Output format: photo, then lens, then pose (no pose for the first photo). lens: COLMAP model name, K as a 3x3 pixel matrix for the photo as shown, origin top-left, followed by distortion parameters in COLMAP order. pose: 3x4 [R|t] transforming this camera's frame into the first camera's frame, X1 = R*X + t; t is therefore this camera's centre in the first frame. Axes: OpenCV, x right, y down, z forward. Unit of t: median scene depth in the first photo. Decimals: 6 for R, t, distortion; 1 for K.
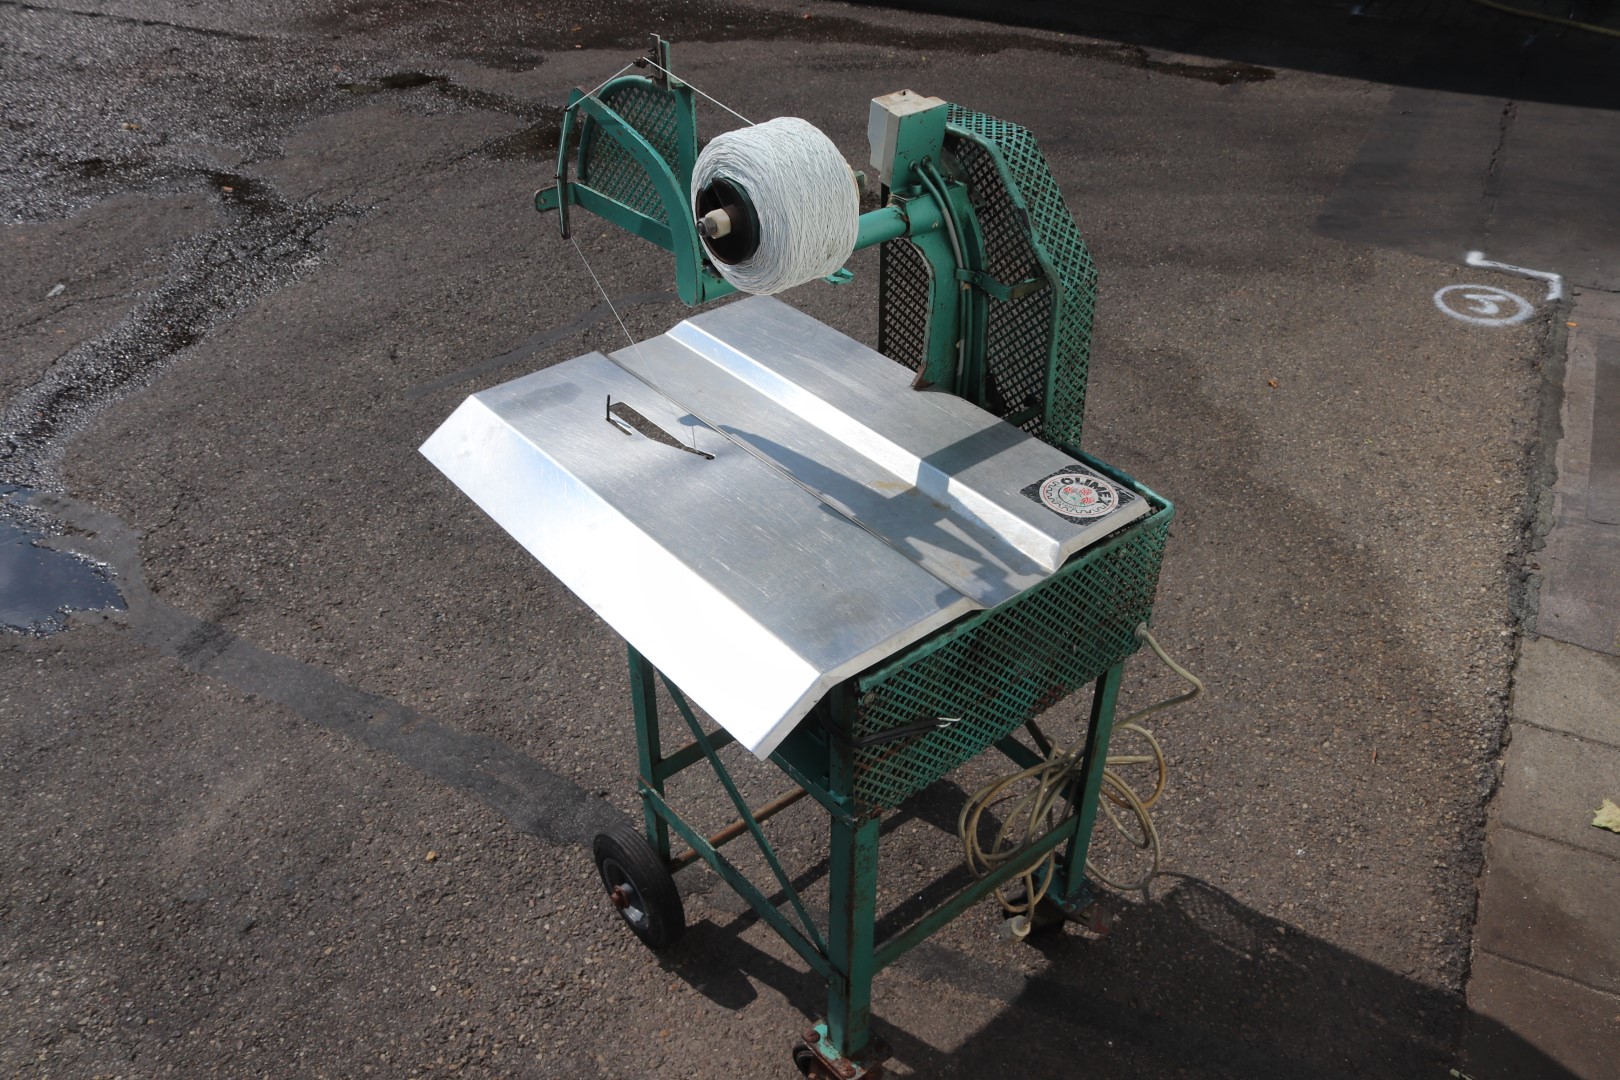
lens RADIAL K [[1347.0, 0, 811.4], [0, 1347.0, 581.0], [0, 0, 1]] dist [-0.147593, 0.124478]
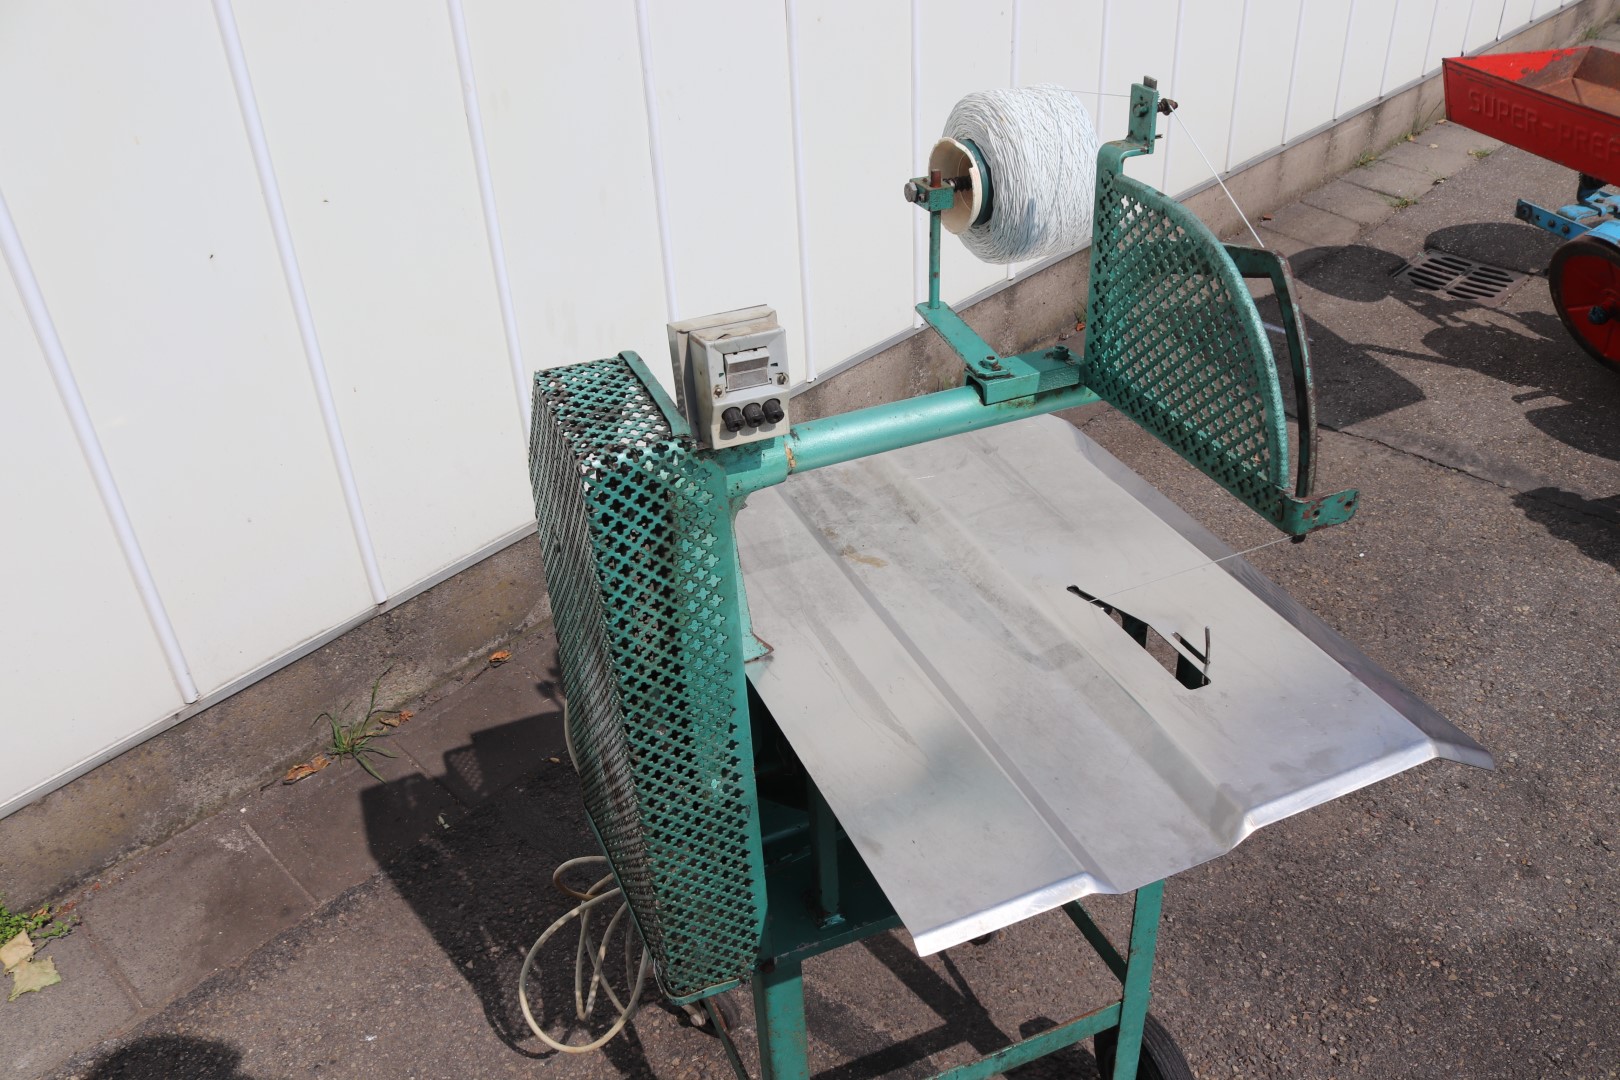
lens RADIAL K [[1347.0, 0, 811.4], [0, 1347.0, 581.0], [0, 0, 1]] dist [-0.147593, 0.124478]
pose [[-0.955960, -0.126186, 0.264987, -0.079240], [0.209203, 0.340283, 0.916756, -0.507700], [-0.205852, 0.931818, -0.298898, 0.741251]]
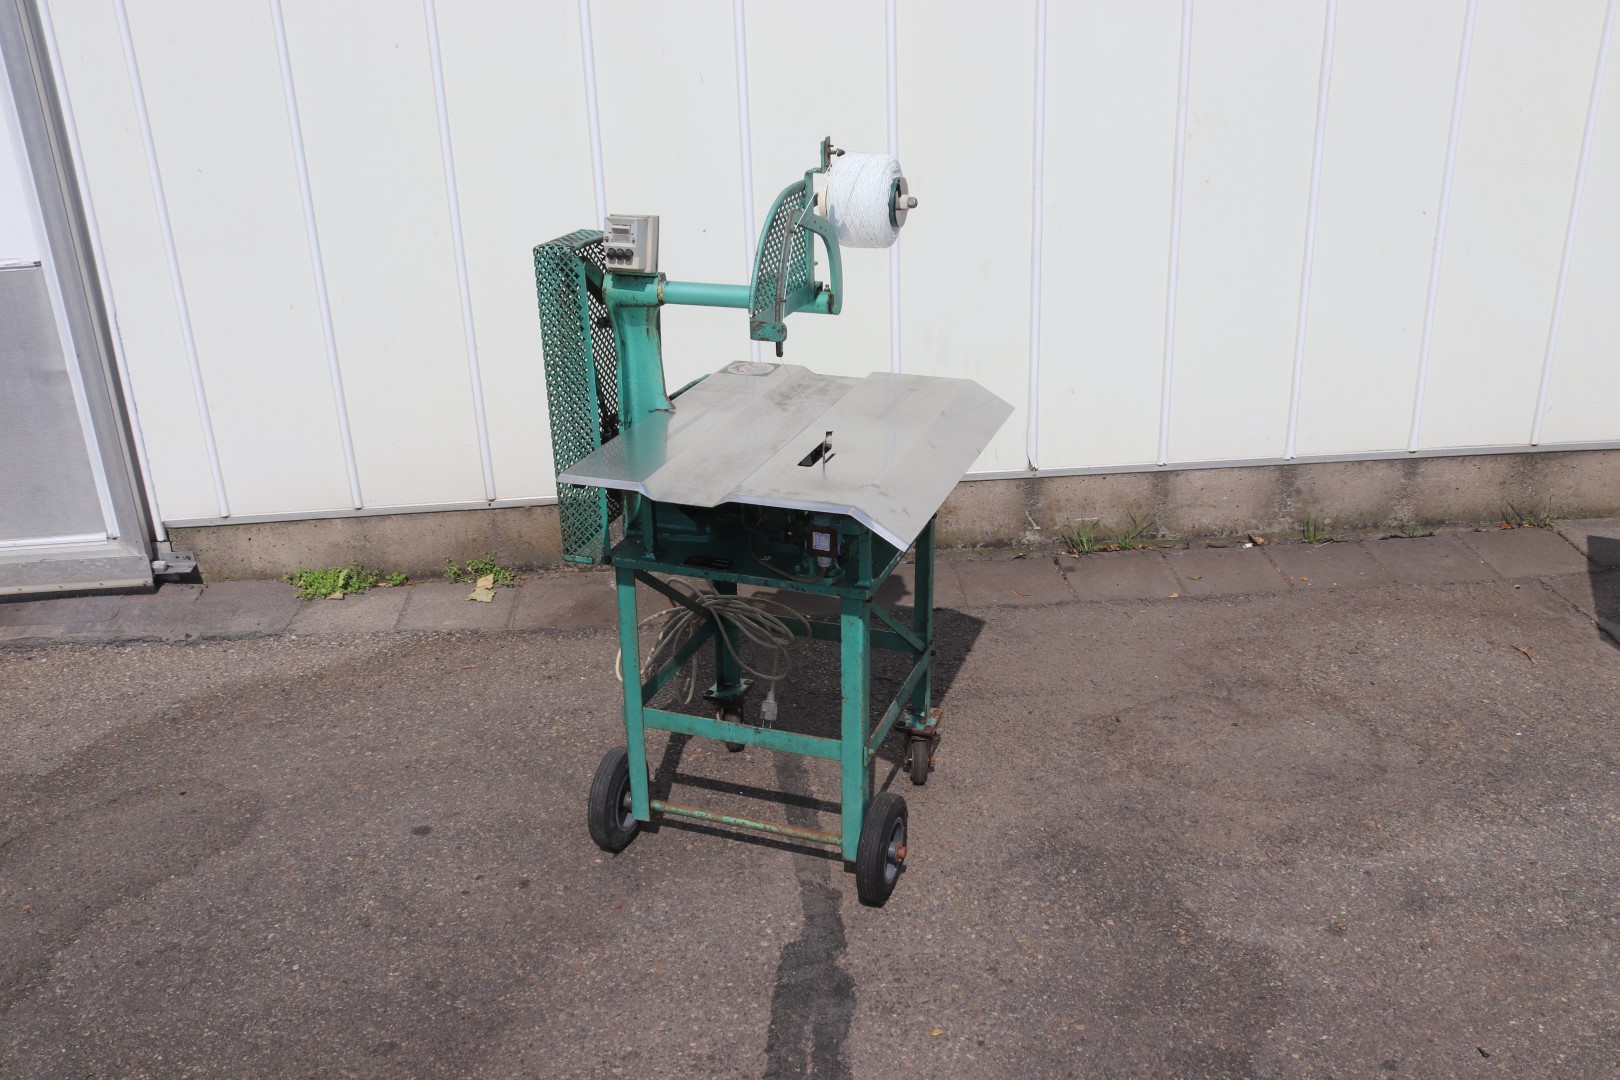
lens RADIAL K [[1393.3, 0, 818.8], [0, 1393.3, 577.7], [0, 0, 1]] dist [-0.149391, 0.138683]
pose [[-0.519169, -0.341946, 0.783286, -0.736814], [0.521812, 0.599016, 0.607364, -0.521289], [-0.676887, 0.724053, -0.132559, 0.765421]]
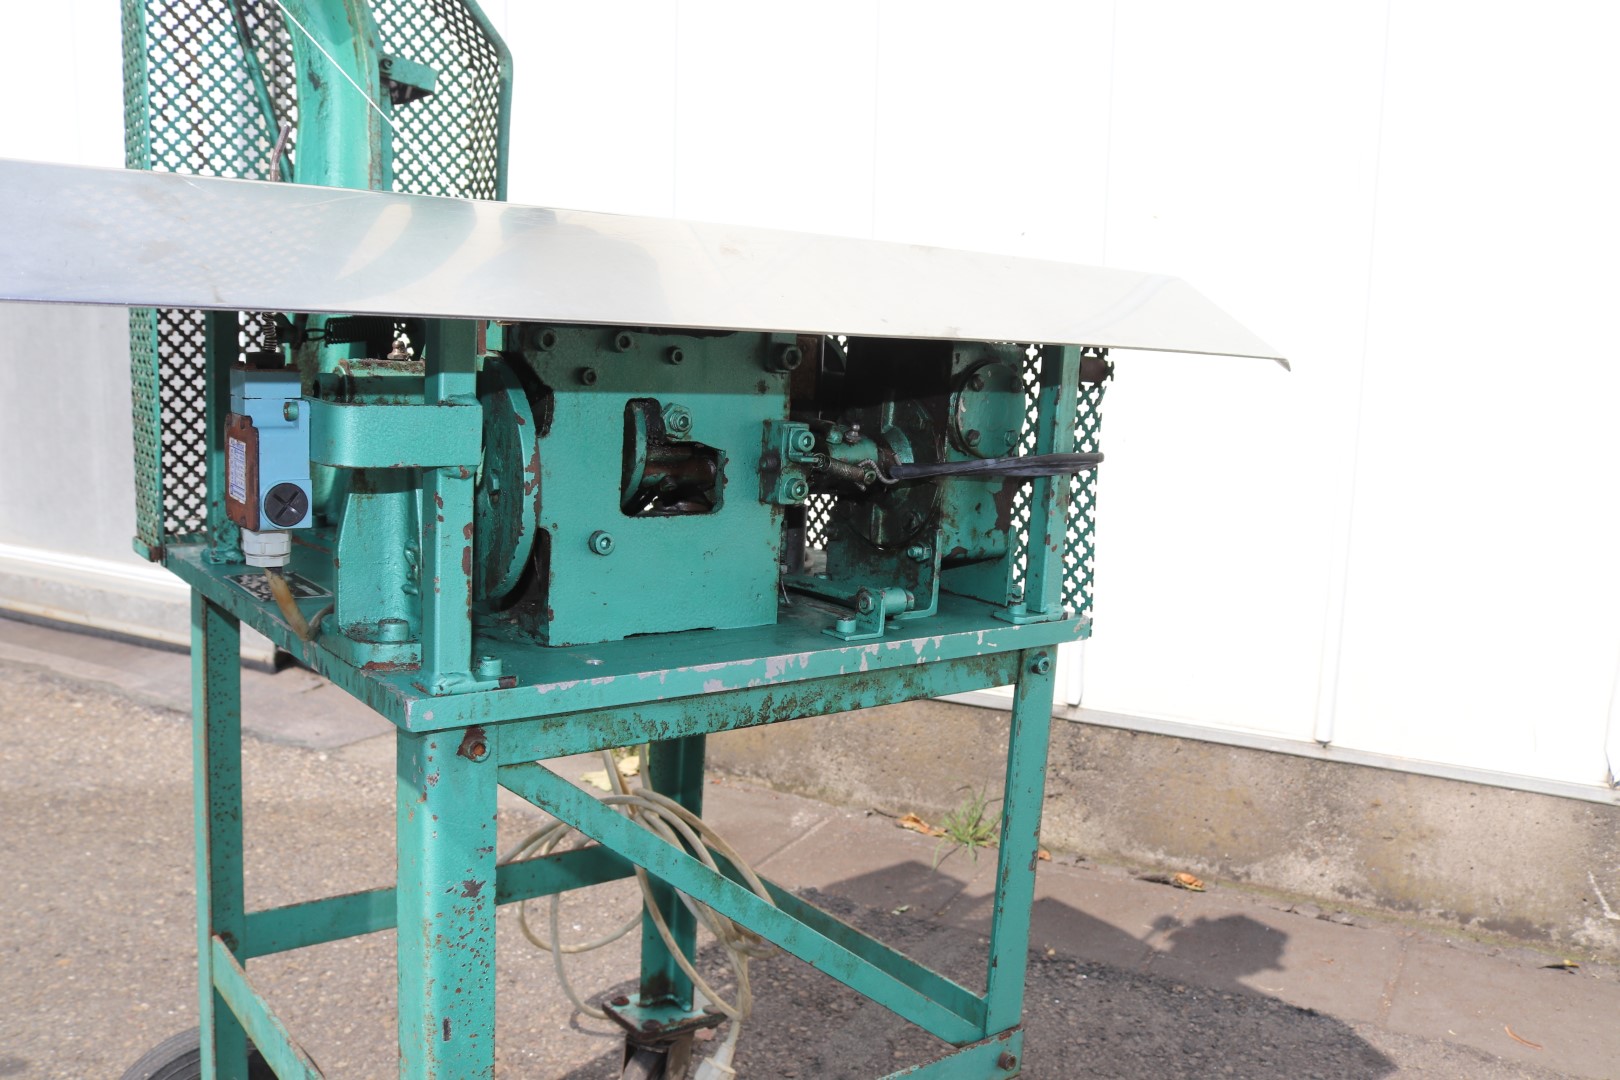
lens RADIAL K [[1393.3, 0, 818.8], [0, 1393.3, 577.7], [0, 0, 1]] dist [-0.149391, 0.138683]
pose [[0.014974, -0.180486, 0.983464, -0.328028], [0.556839, 0.818440, 0.141723, -0.001599], [-0.830485, 0.545509, 0.112757, 0.540949]]
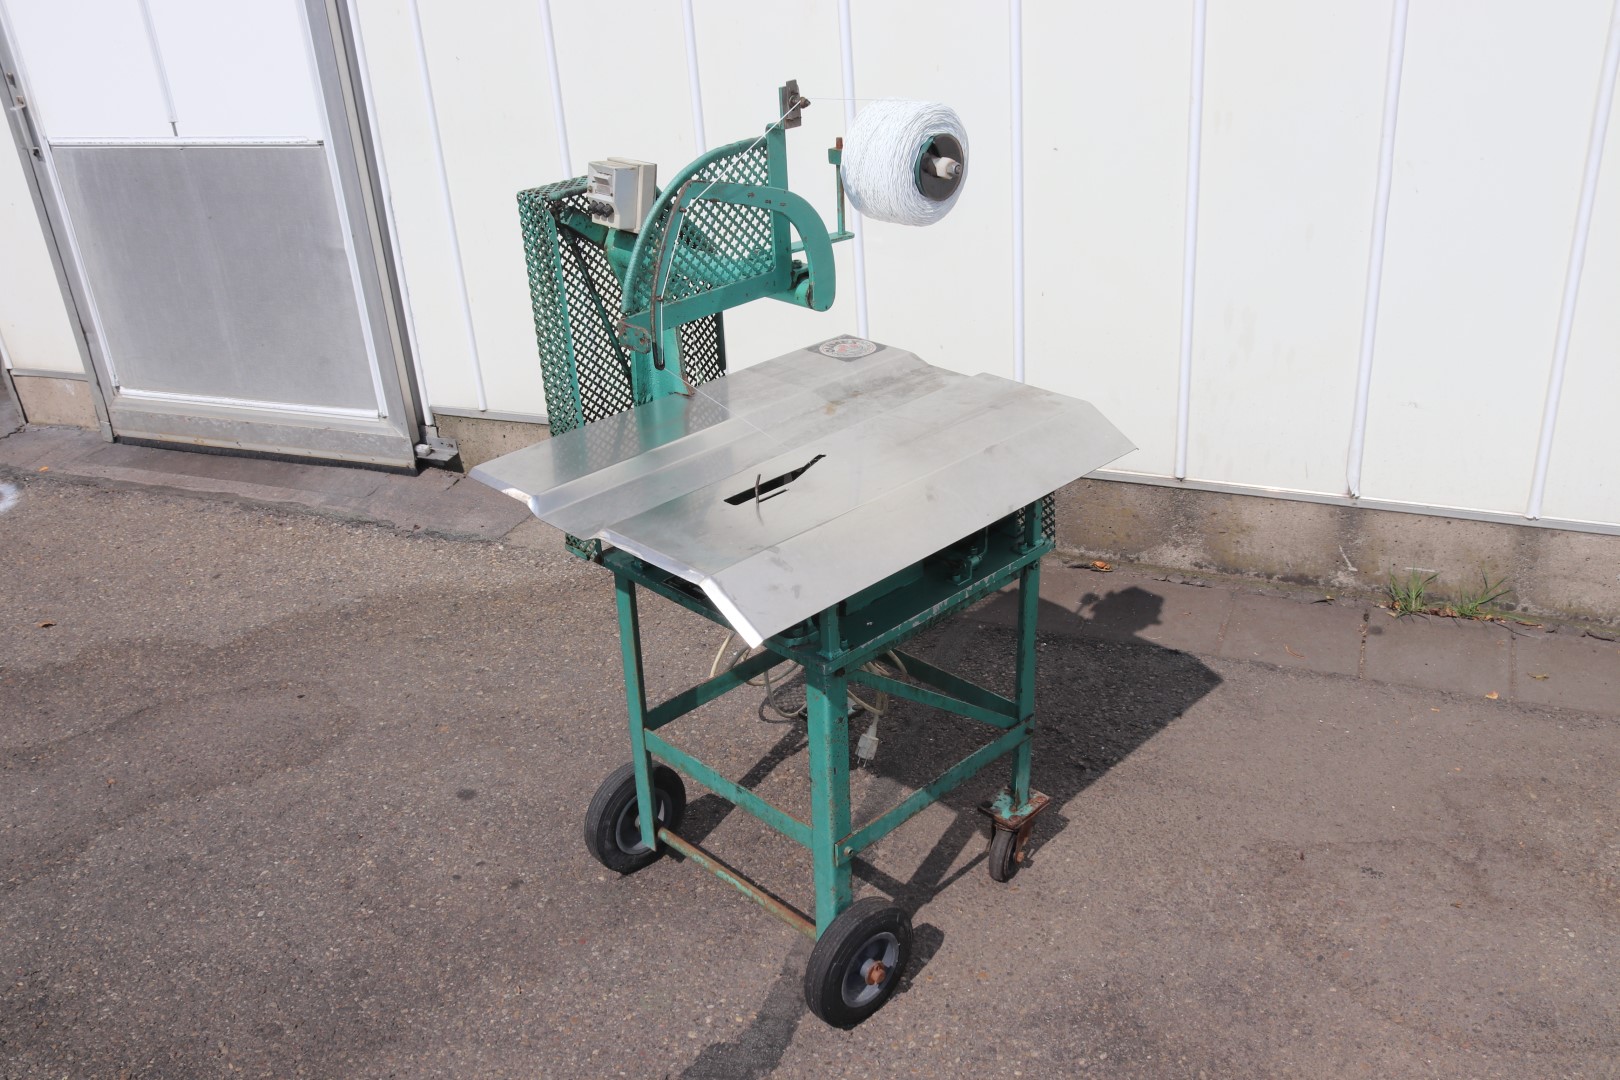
lens RADIAL K [[1425.2, 0, 840.9], [0, 1425.2, 581.0], [0, 0, 1]] dist [-0.145386, 0.138396]
pose [[-0.108240, -0.467783, 0.877191, -0.672736], [0.621583, 0.656777, 0.426941, -0.301186], [-0.775834, 0.591459, 0.219676, 0.460789]]
